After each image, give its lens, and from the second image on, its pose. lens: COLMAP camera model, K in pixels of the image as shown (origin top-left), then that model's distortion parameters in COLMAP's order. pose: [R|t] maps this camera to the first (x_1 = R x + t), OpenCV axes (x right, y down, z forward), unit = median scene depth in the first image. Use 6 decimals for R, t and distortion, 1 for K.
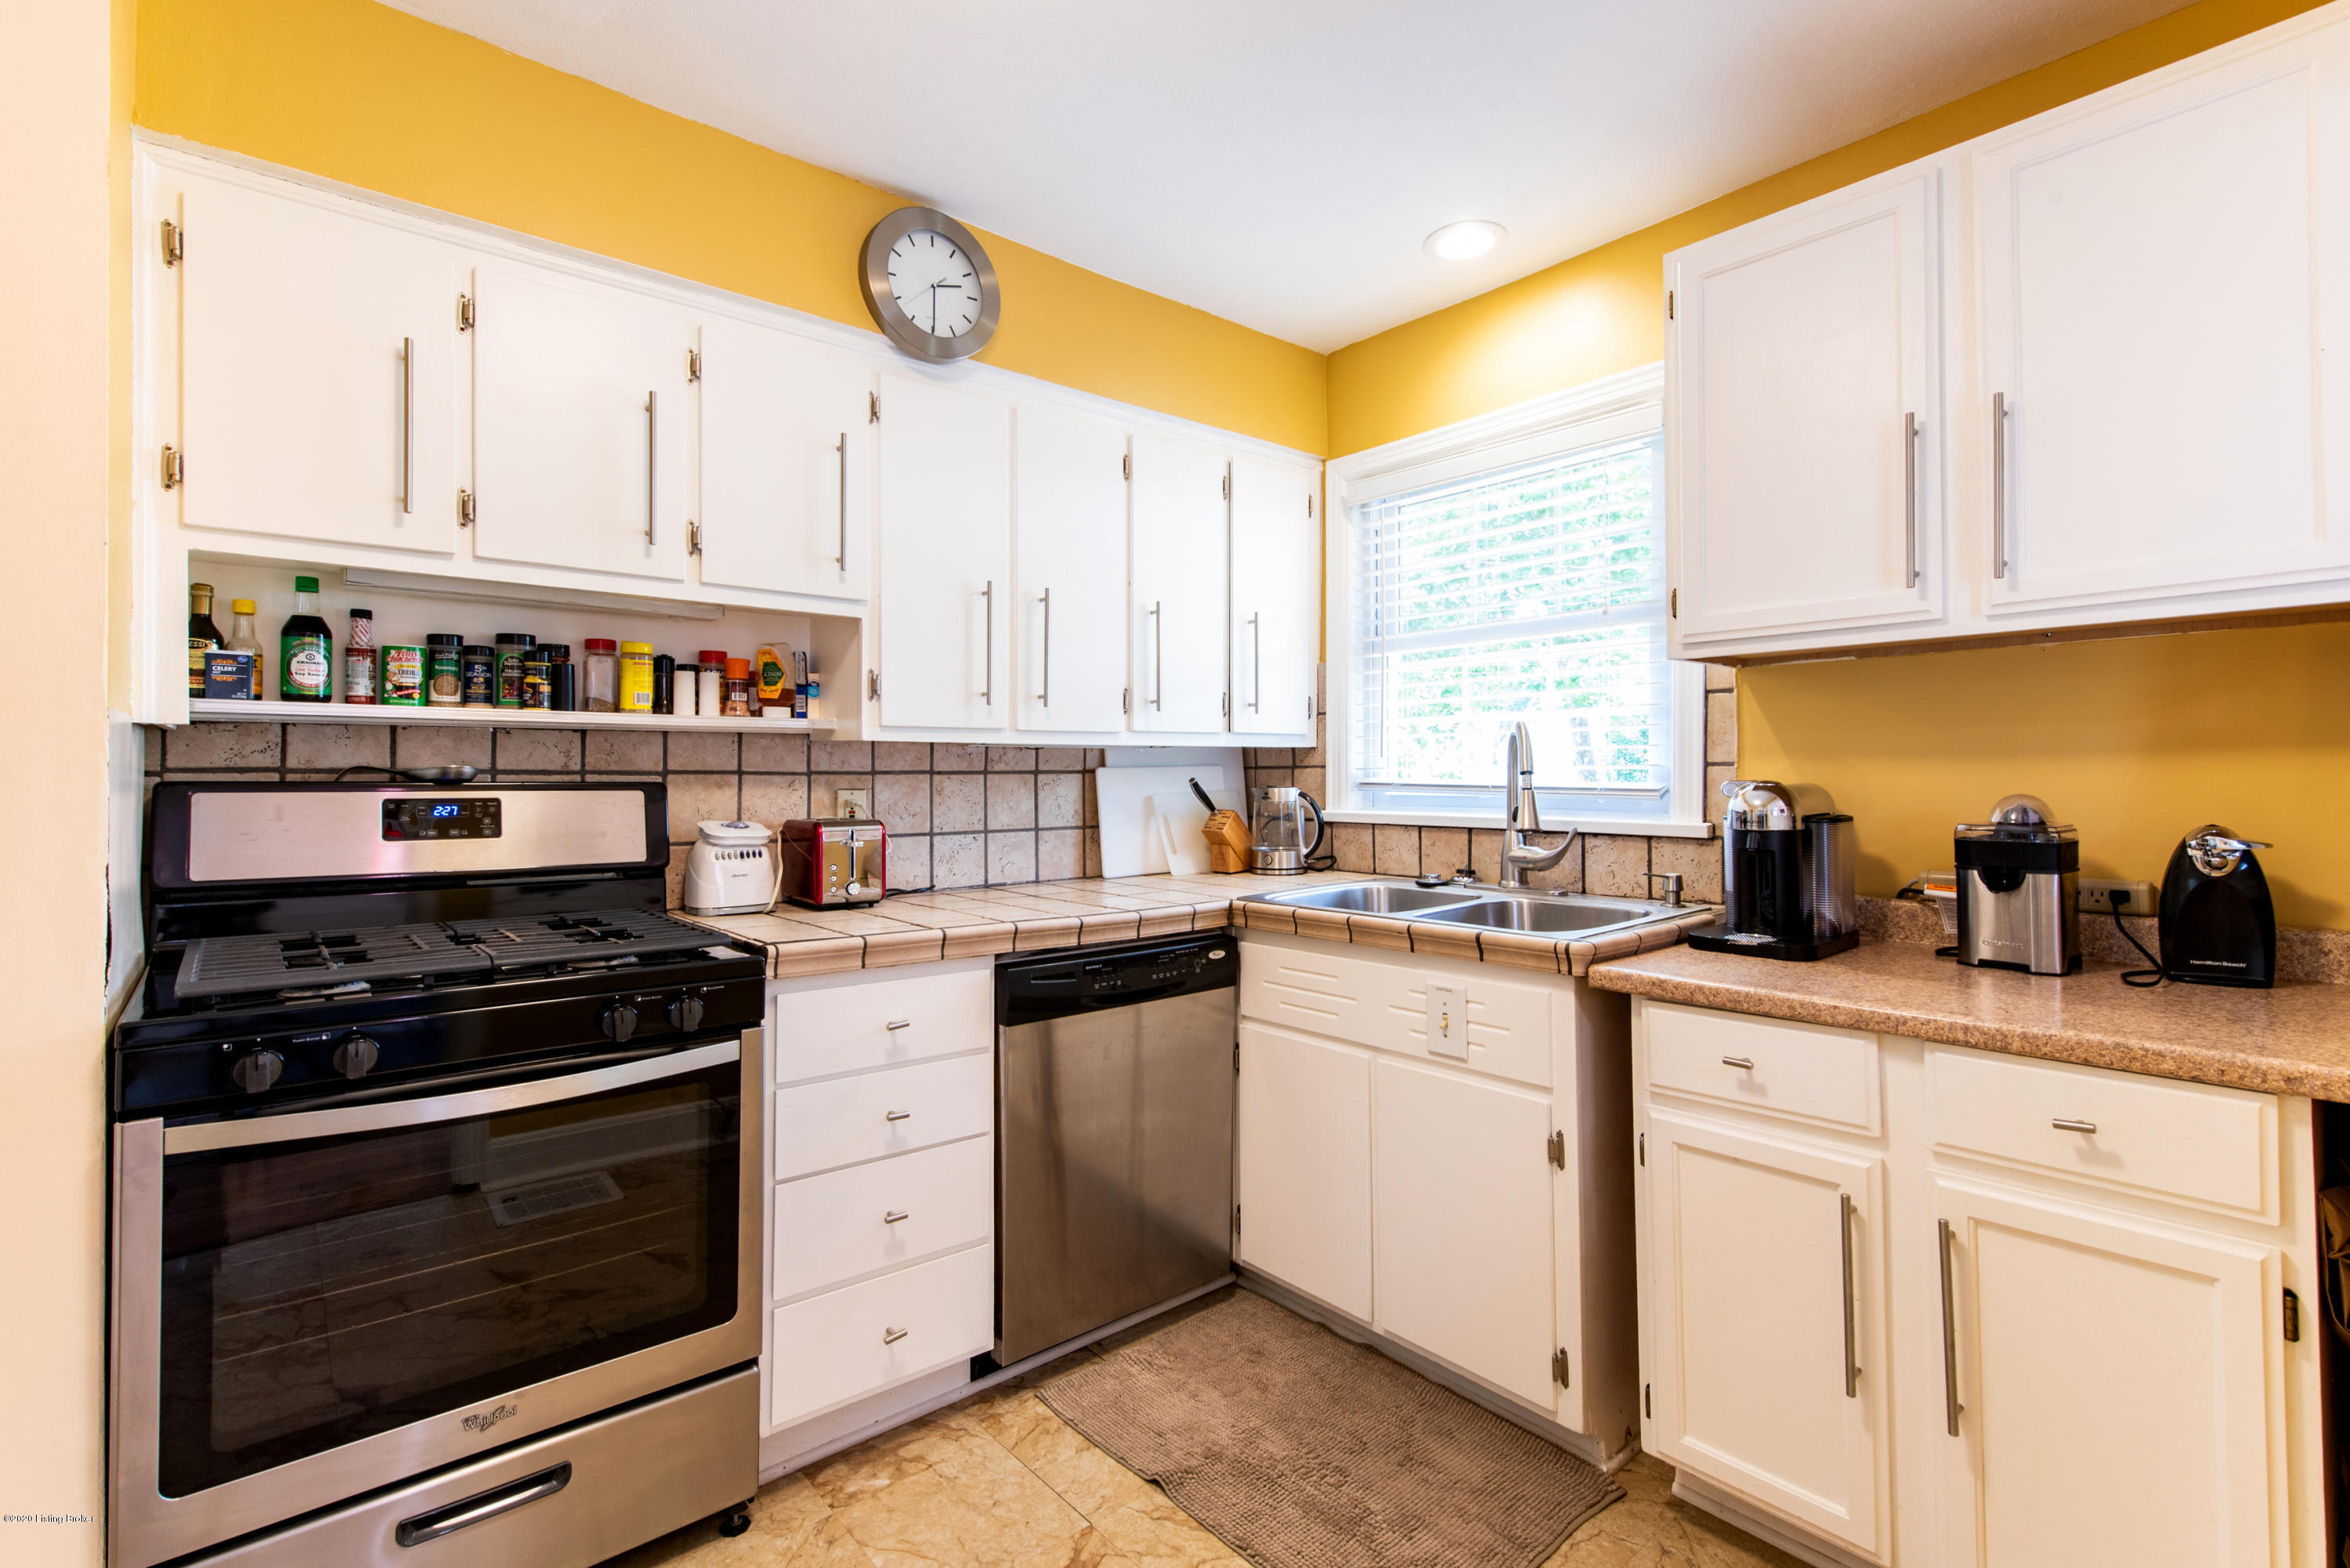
lens RADIAL K [[1056.6, 0, 1176.4], [0, 1056.6, 762.4], [0, 0, 1]] dist [-0.001748, -0.000541]
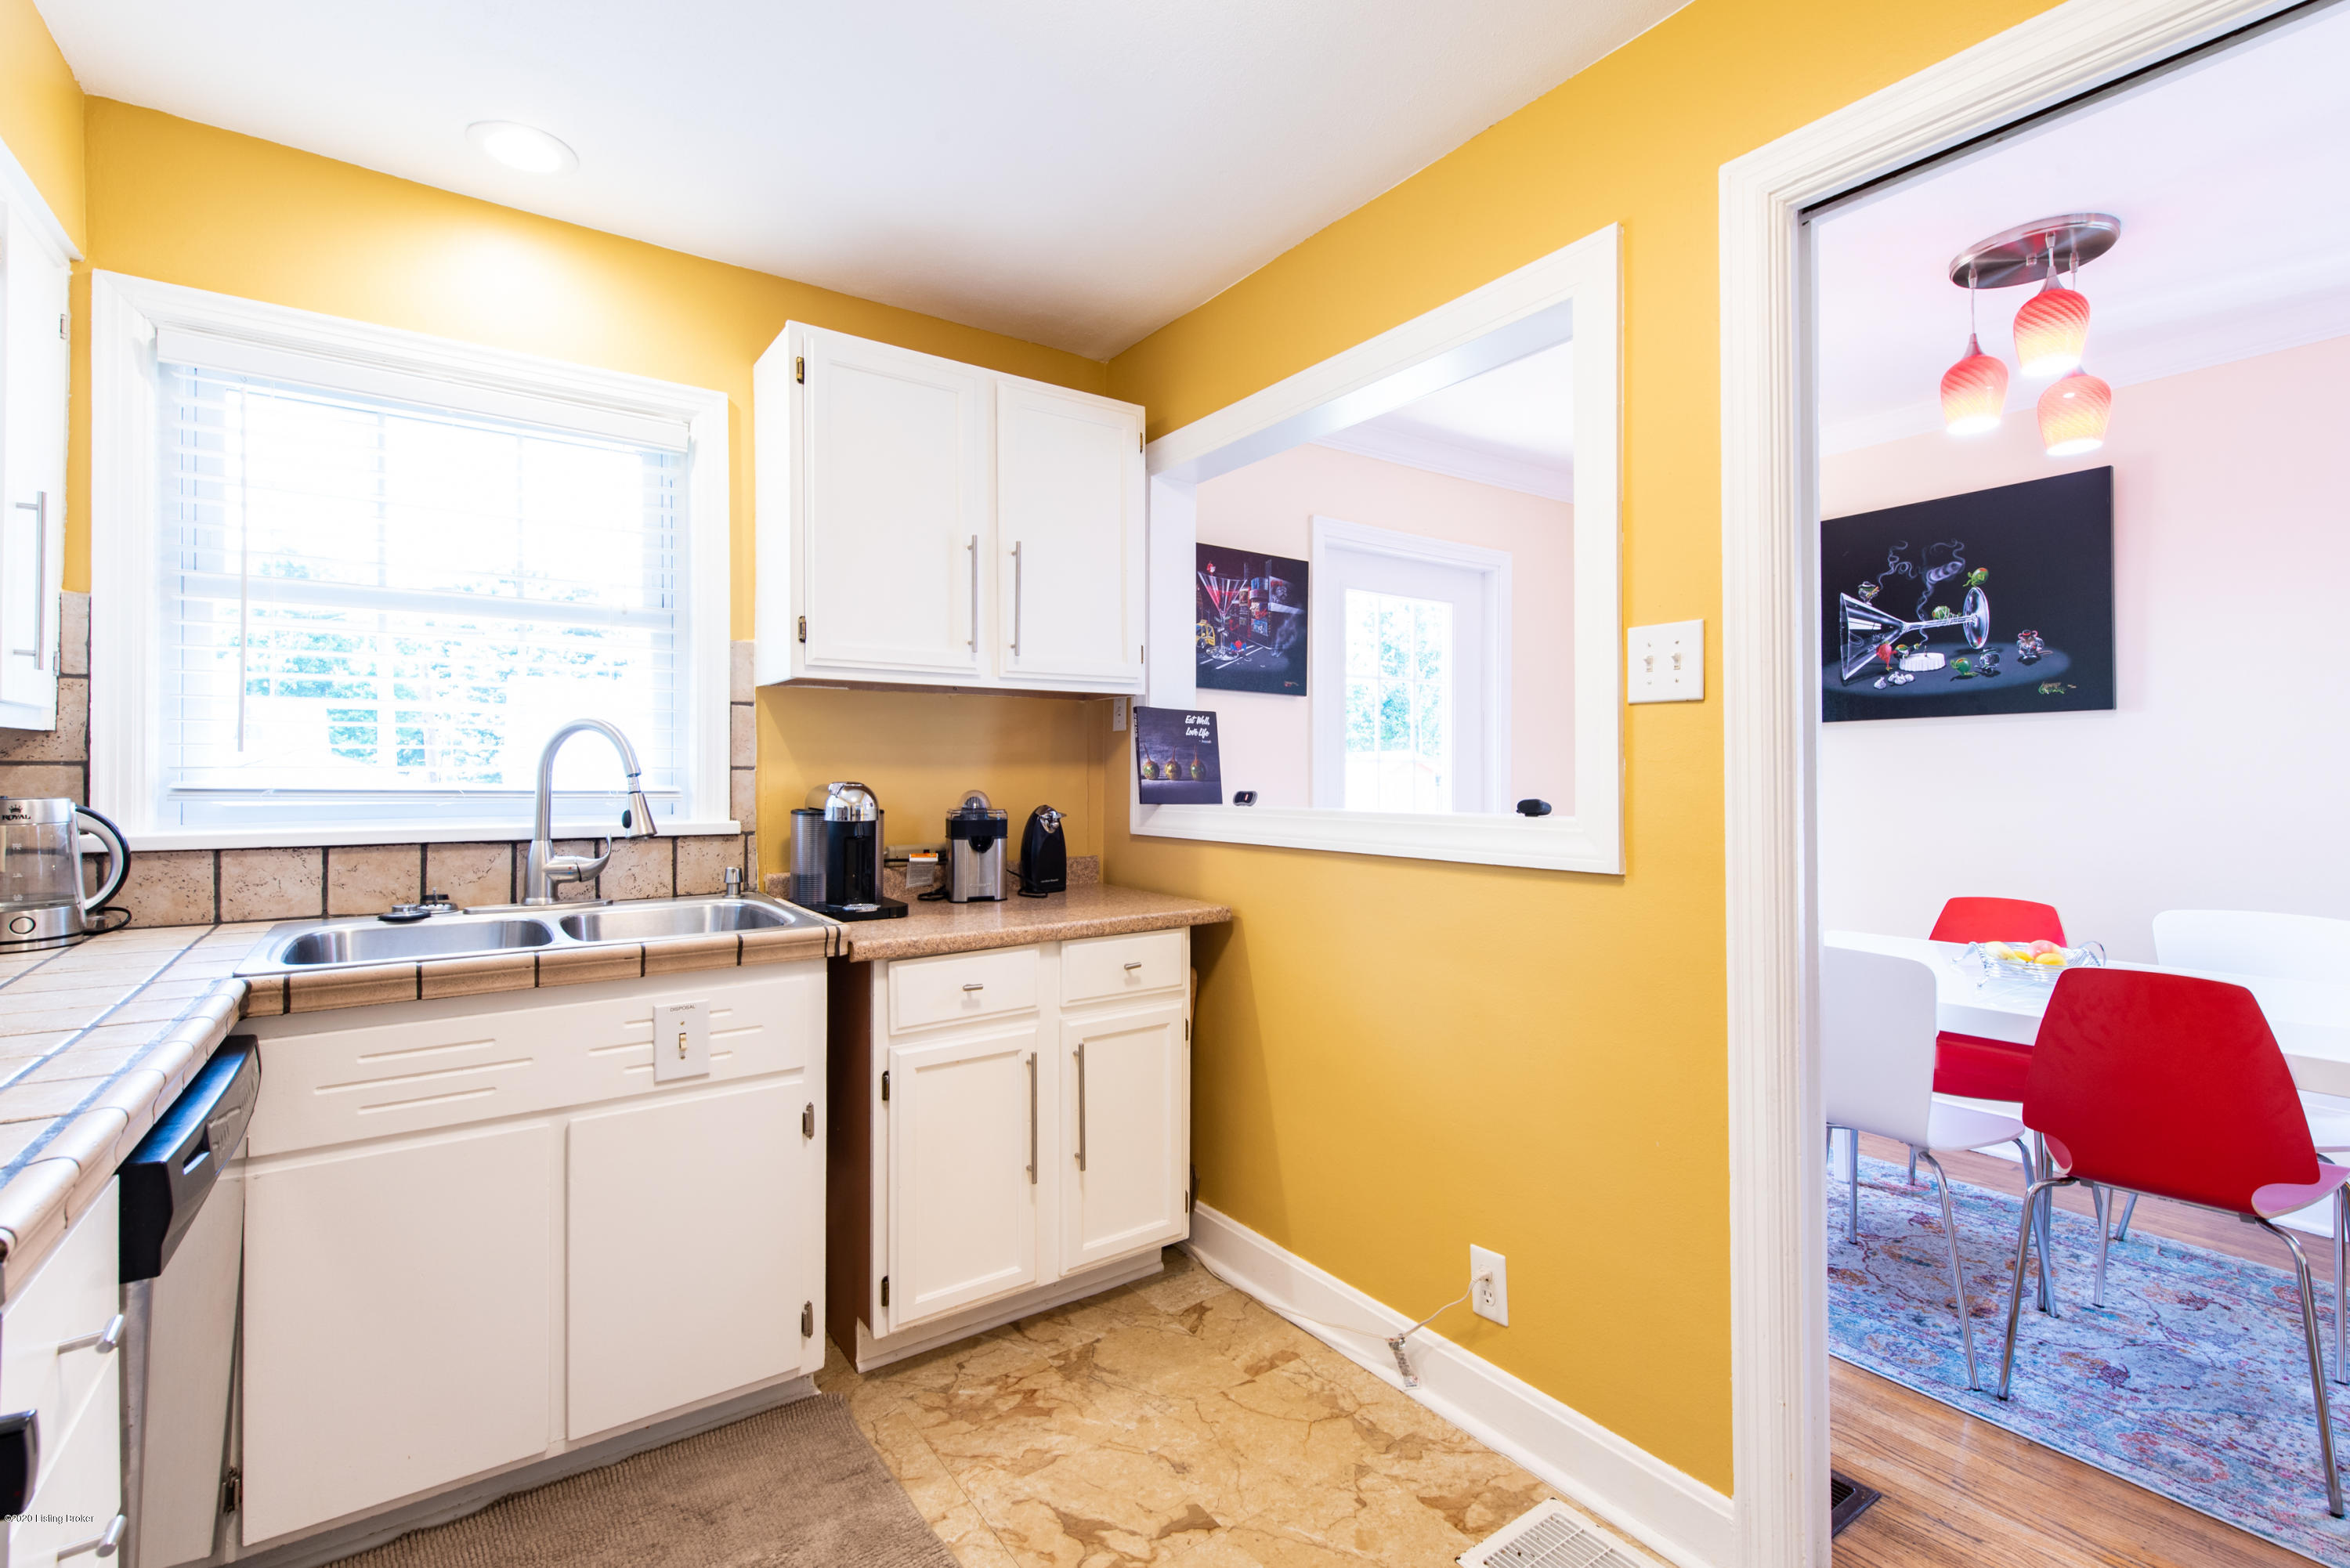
lens RADIAL K [[1056.6, 0, 1176.4], [0, 1056.6, 762.4], [0, 0, 1]] dist [-0.001748, -0.000541]
pose [[0.087273, 0.013627, 0.996091, -0.591813], [-0.011606, 0.999852, -0.012662, 0.004738], [-0.996117, -0.010456, 0.087418, 0.449978]]
